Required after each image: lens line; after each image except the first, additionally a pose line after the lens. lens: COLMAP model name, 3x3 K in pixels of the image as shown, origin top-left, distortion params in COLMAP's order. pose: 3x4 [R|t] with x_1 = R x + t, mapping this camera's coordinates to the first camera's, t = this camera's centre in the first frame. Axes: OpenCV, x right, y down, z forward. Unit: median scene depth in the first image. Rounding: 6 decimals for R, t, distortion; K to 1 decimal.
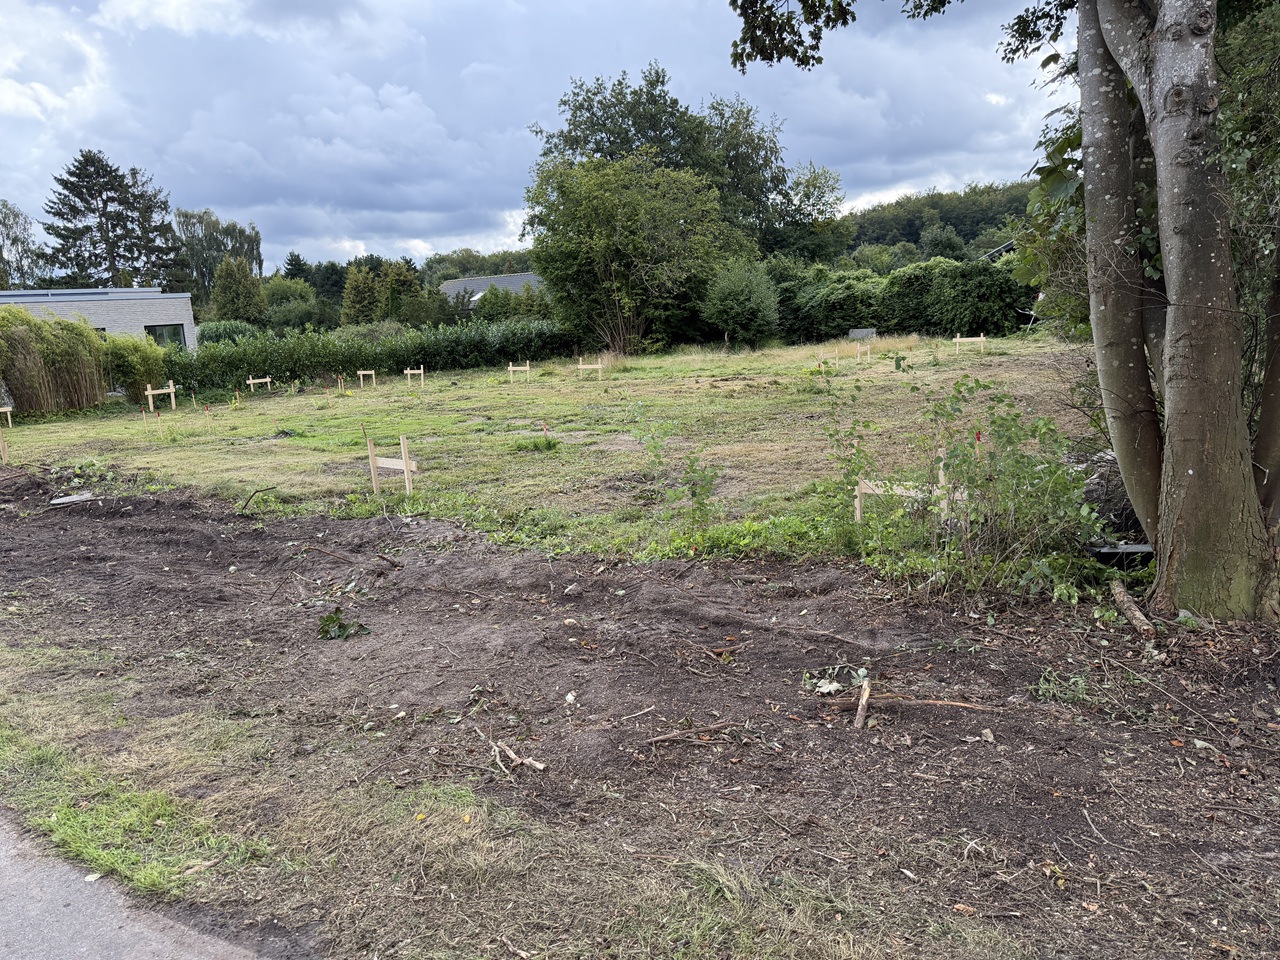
lens RADIAL K [[880.3, 0, 640.0], [0, 880.3, 480.0], [0, 0, 1]] dist [0.128796, -0.187465]
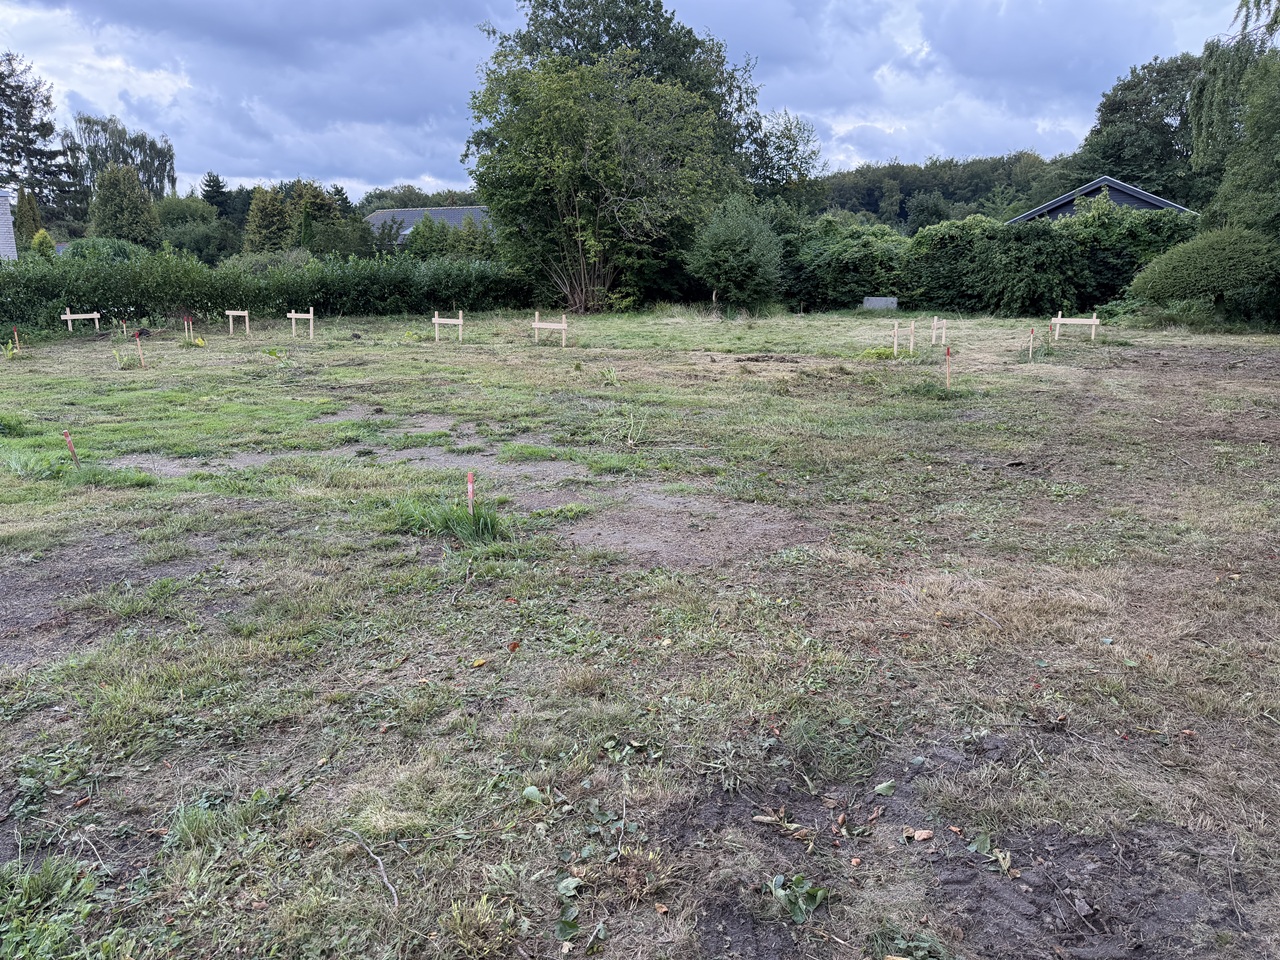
lens RADIAL K [[879.9, 0, 640.0], [0, 879.9, 480.0], [0, 0, 1]] dist [0.086338, -0.098315]
pose [[0.996244, 0.049139, 0.071297, -0.021910], [-0.052454, 0.997591, 0.045391, -0.031368], [-0.068895, -0.048960, 0.996422, 0.218581]]
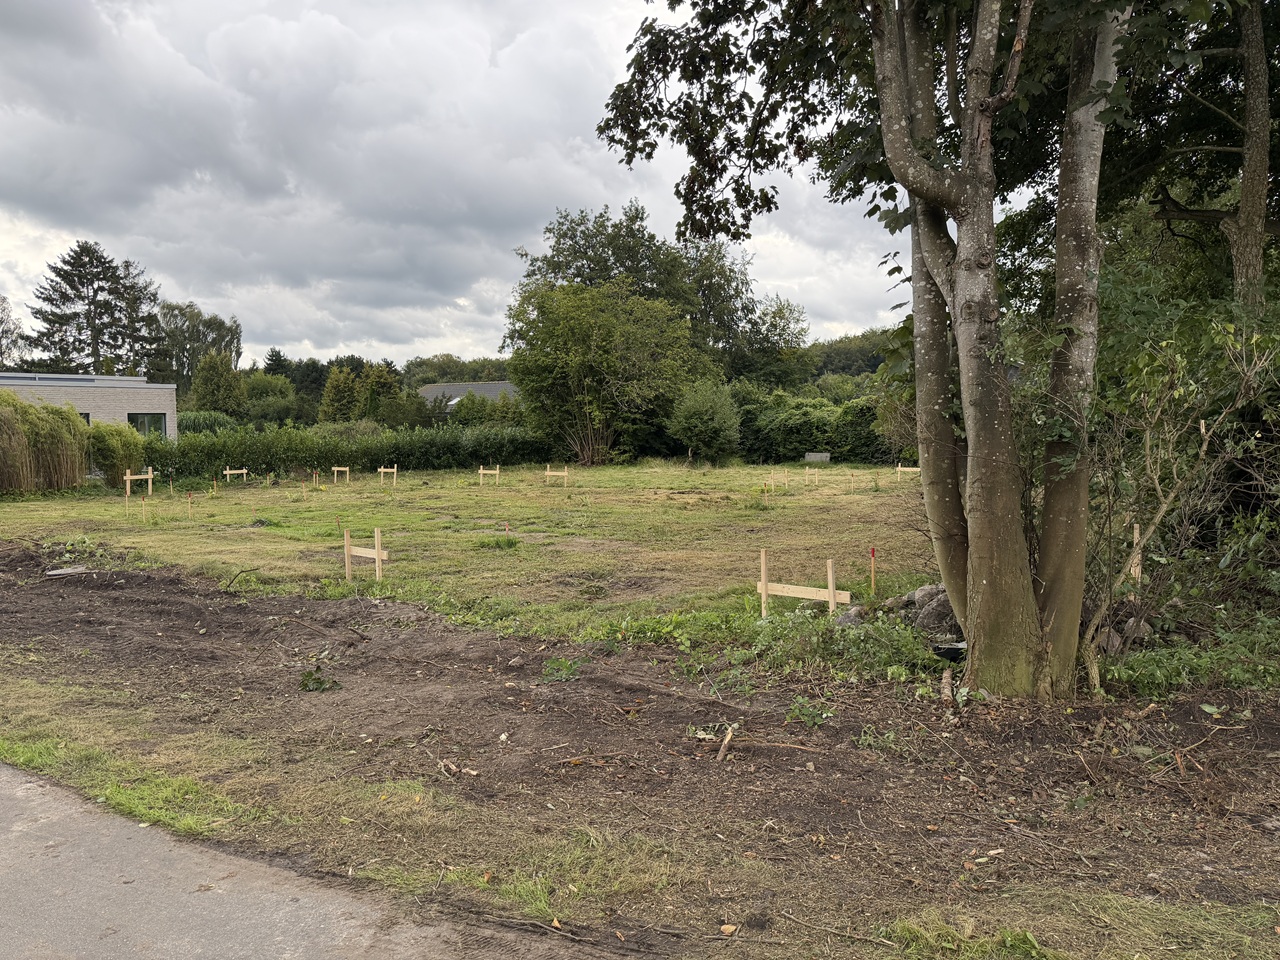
lens RADIAL K [[880.3, 0, 640.0], [0, 880.3, 480.0], [0, 0, 1]] dist [0.128796, -0.187465]
pose [[0.998048, 0.053134, 0.032807, 0.006659], [-0.048690, 0.991094, -0.123941, 0.003762], [-0.039100, 0.122102, 0.991747, -0.037946]]
